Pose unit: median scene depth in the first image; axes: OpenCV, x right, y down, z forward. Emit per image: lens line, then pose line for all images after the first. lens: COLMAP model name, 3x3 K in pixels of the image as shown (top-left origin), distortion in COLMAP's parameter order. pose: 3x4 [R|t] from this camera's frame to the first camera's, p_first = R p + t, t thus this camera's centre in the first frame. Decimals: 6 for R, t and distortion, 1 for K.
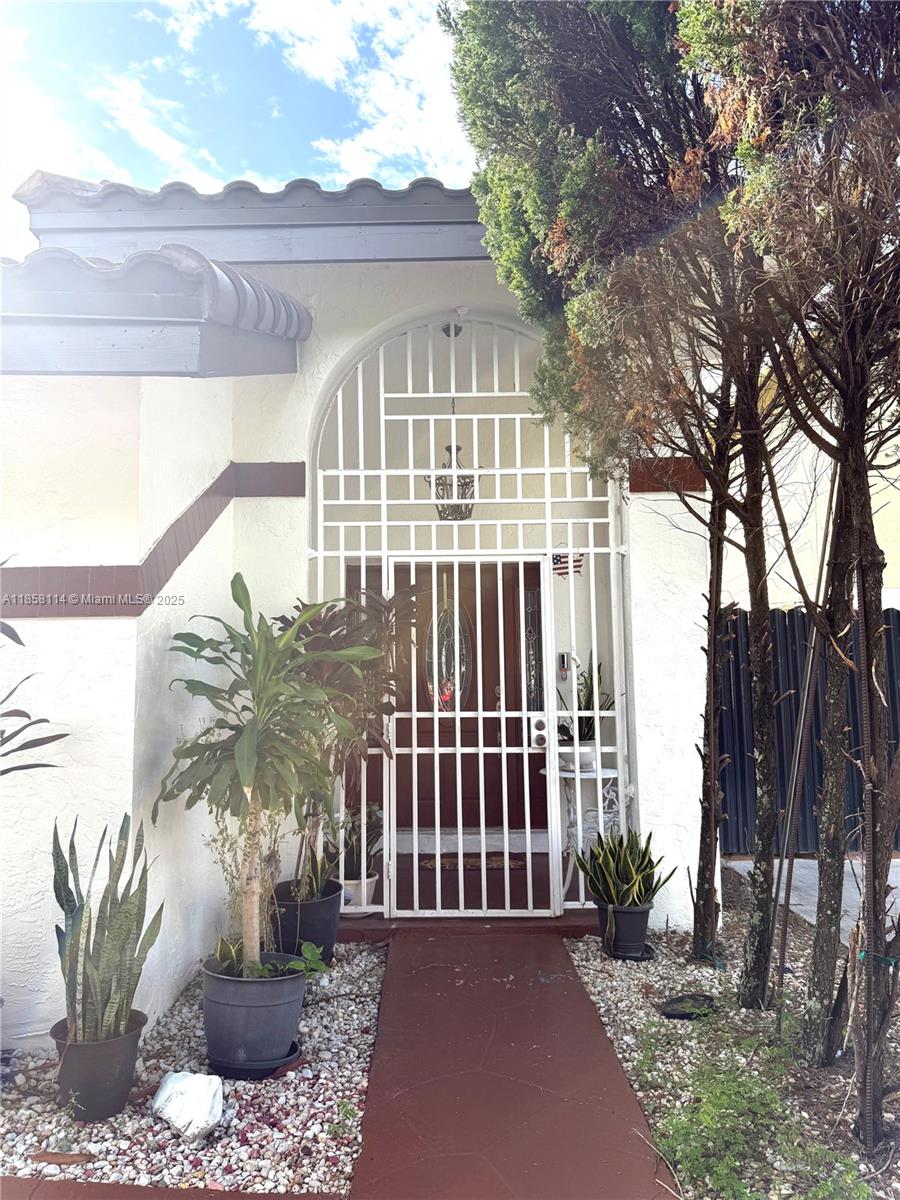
lens RADIAL K [[849.7, 0, 447.8], [0, 849.7, 603.8], [0, 0, 1]] dist [0.000411, -0.009648]
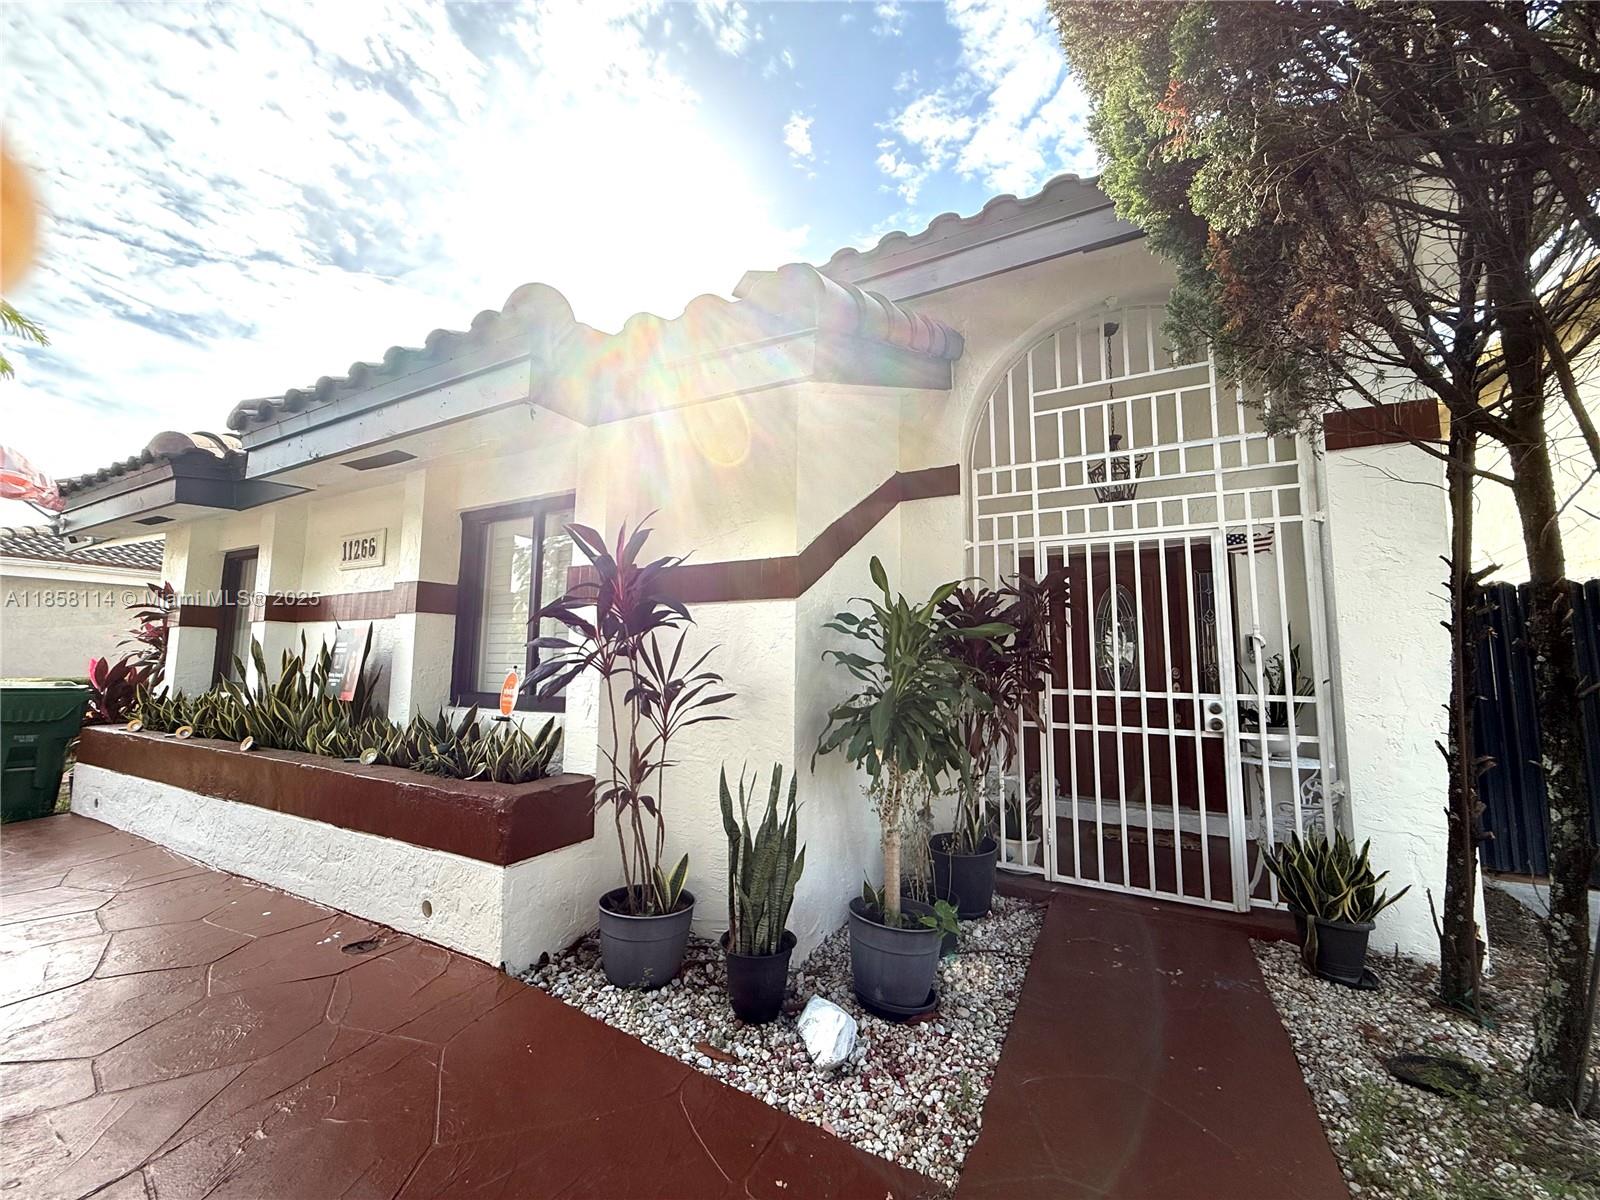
lens RADIAL K [[633.5, 0, 800.0], [0, 633.5, 600.0], [0, 0, 1]] dist [-0.000826, 0.002221]
pose [[0.876285, -0.025001, -0.481145, 0.056194], [0.022364, 0.999687, -0.011215, 0.023257], [0.481275, -0.000933, 0.876569, 0.181340]]
